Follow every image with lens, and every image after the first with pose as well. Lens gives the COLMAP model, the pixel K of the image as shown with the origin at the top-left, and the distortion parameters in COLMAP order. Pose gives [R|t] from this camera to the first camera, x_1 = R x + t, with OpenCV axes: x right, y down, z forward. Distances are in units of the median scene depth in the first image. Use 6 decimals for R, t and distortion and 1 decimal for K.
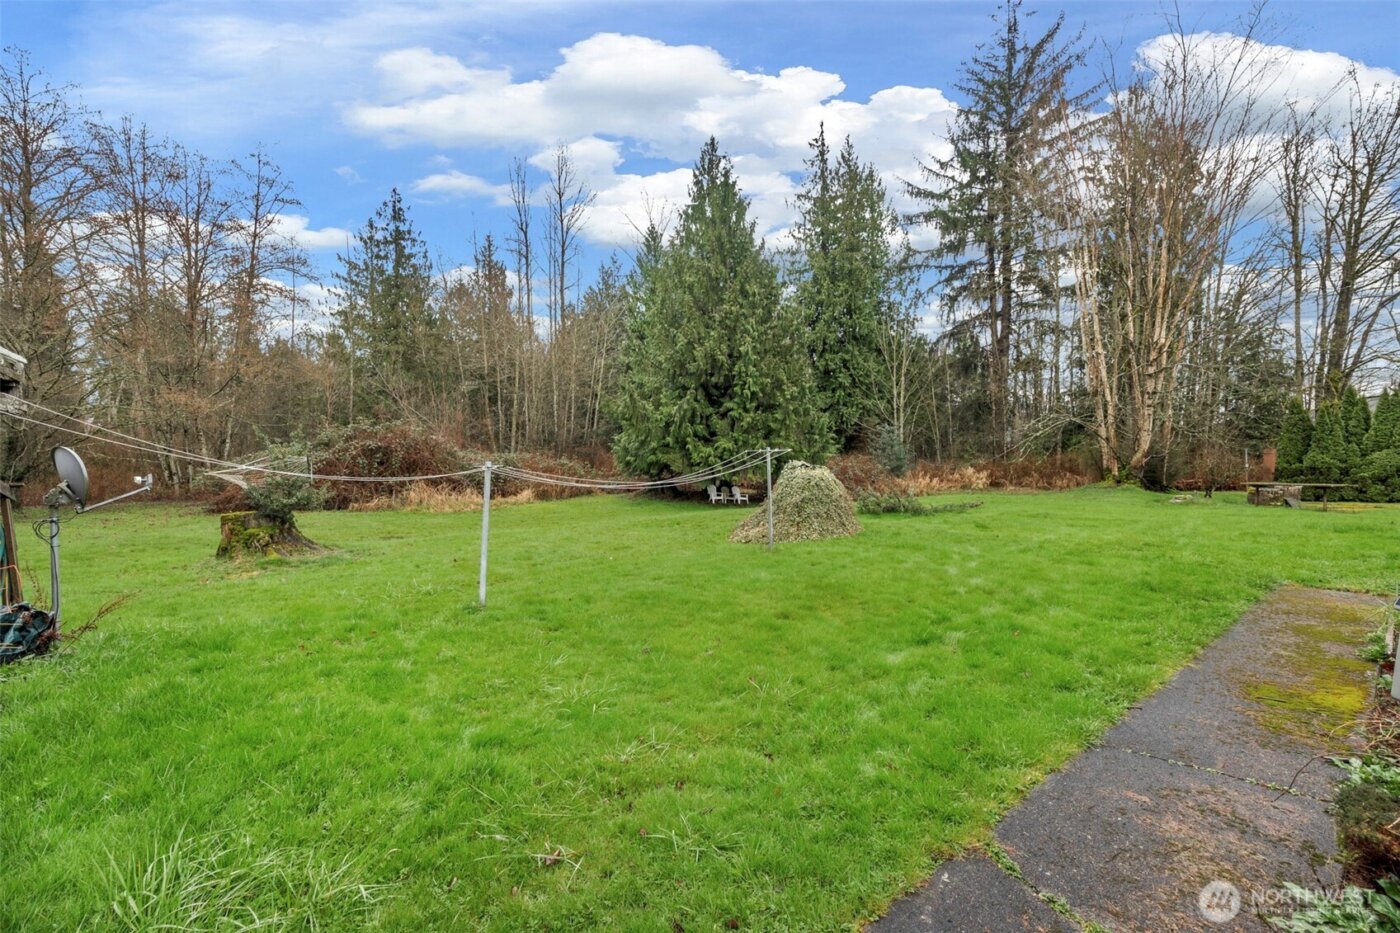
lens RADIAL K [[555.7, 0, 644.0], [0, 555.7, 474.9], [0, 0, 1]] dist [-0.008194, 0.000634]
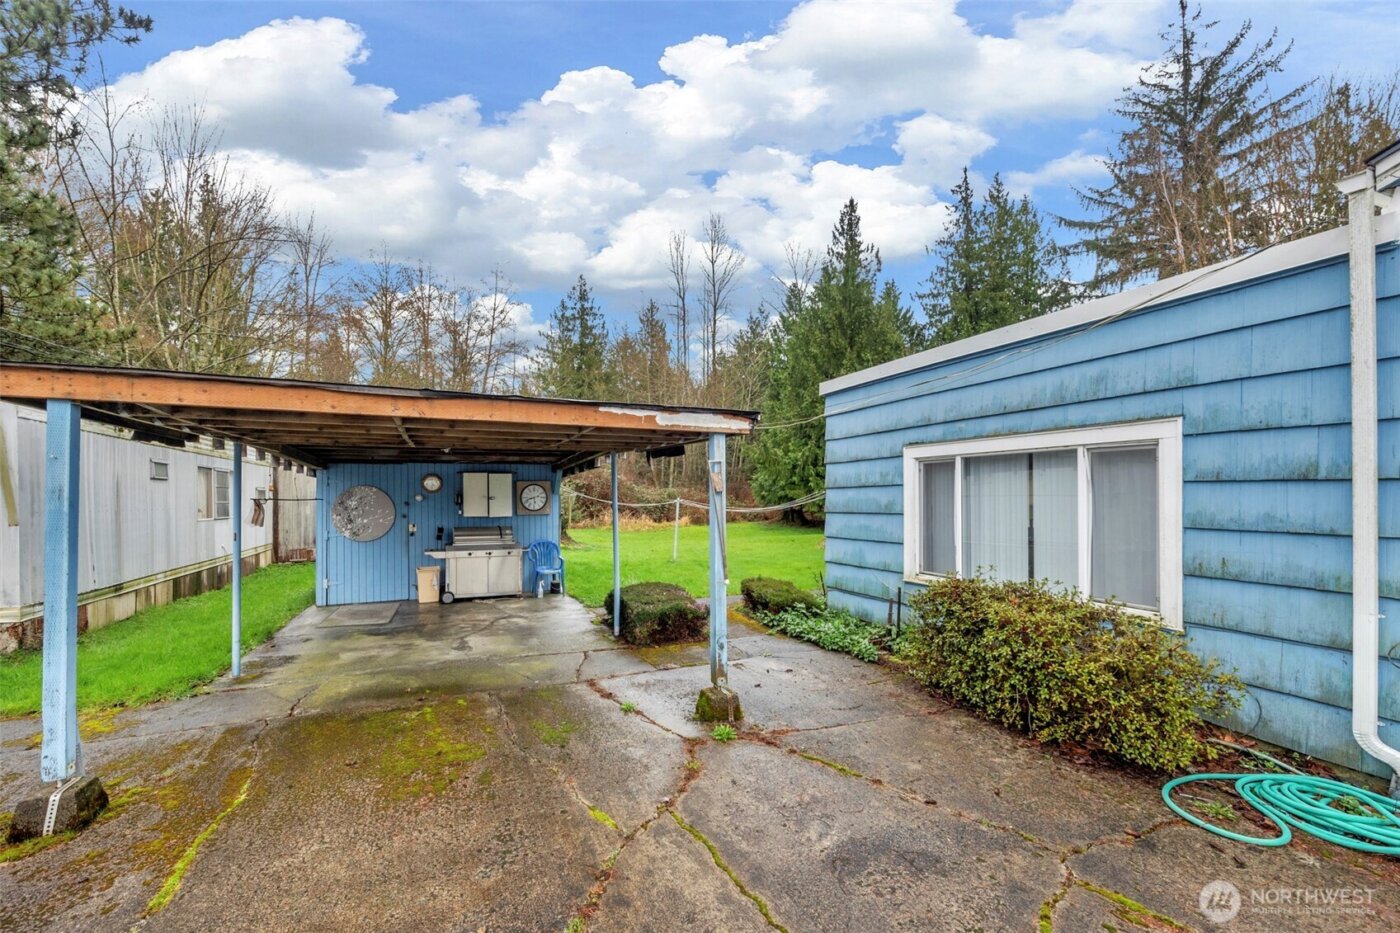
lens RADIAL K [[555.7, 0, 631.1], [0, 555.7, 496.9], [0, 0, 1]] dist [-0.008194, 0.000634]
pose [[0.957366, 0.010220, -0.288696, 0.027567], [-0.013916, 0.999845, -0.010753, -0.001847], [0.288541, 0.014312, 0.957361, -0.167554]]
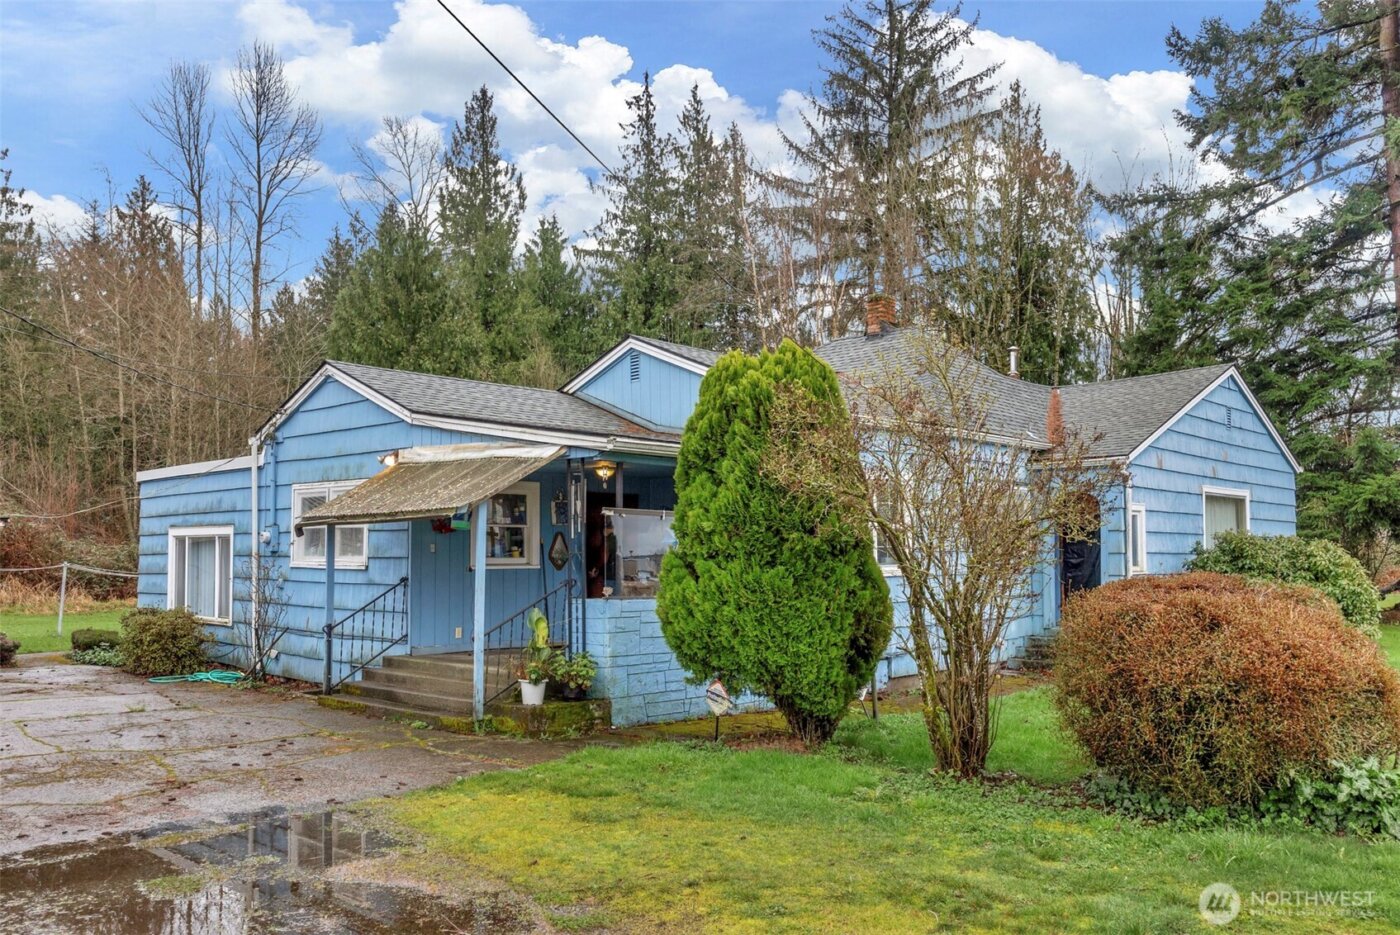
lens RADIAL K [[1152.5, 0, 692.2], [0, 1152.5, 499.9], [0, 0, 1]] dist [0.012557, -0.007504]
pose [[0.986791, 0.020254, 0.160727, 0.158032], [-0.009787, 0.997795, -0.065649, -0.001062], [-0.161703, 0.063208, 0.984813, -0.433562]]
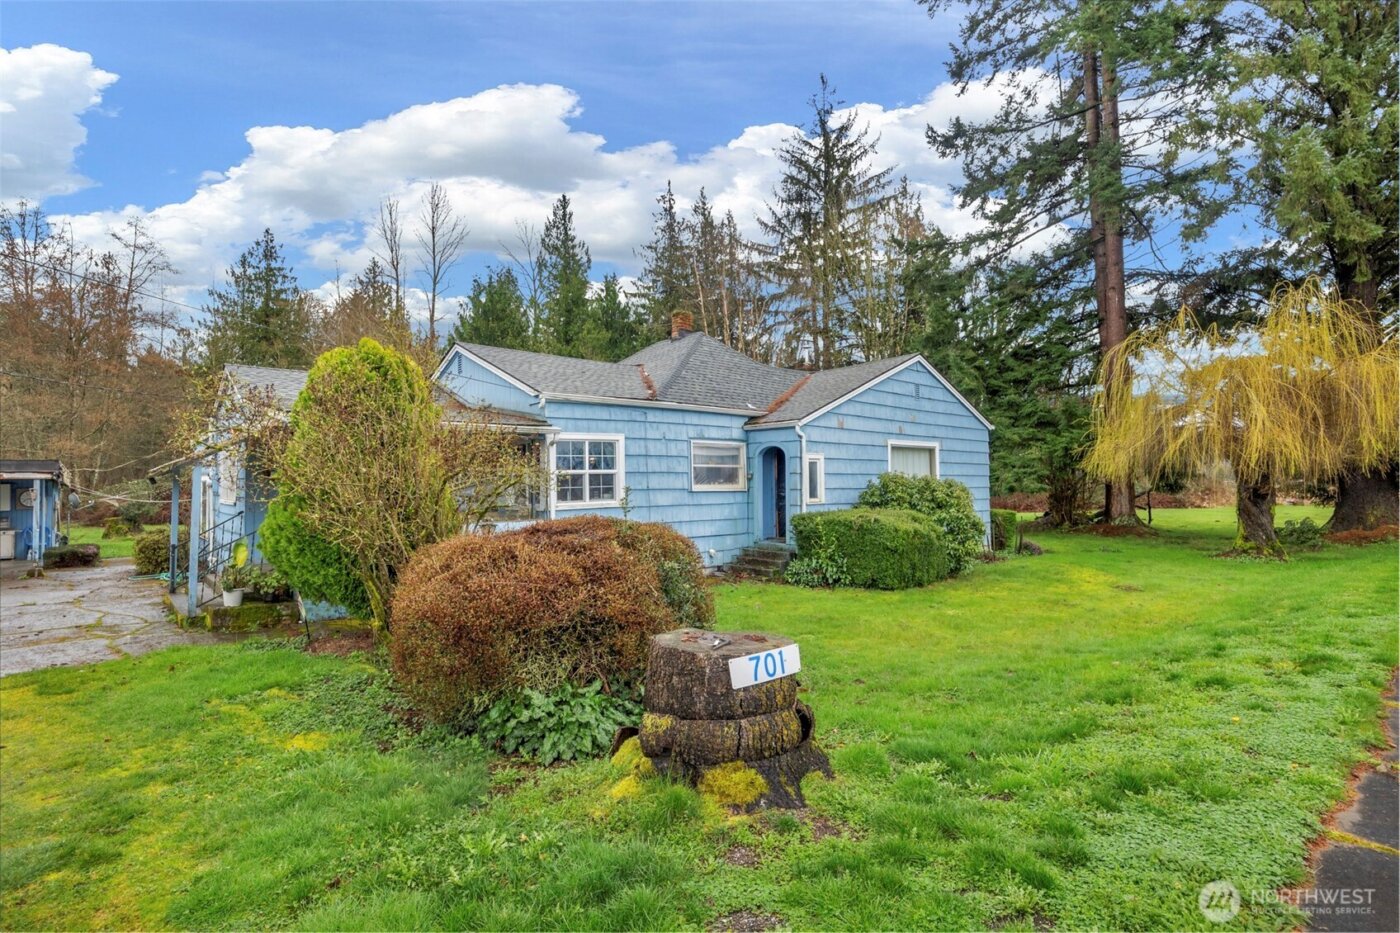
lens RADIAL K [[714.4, 0, 692.1], [0, 714.4, 449.2], [0, 0, 1]] dist [-0.014509, 0.002123]
pose [[0.997302, 0.009983, 0.072727, 0.276564], [-0.005192, 0.997821, -0.065774, -0.006010], [-0.073225, 0.065219, 0.995181, -0.406026]]
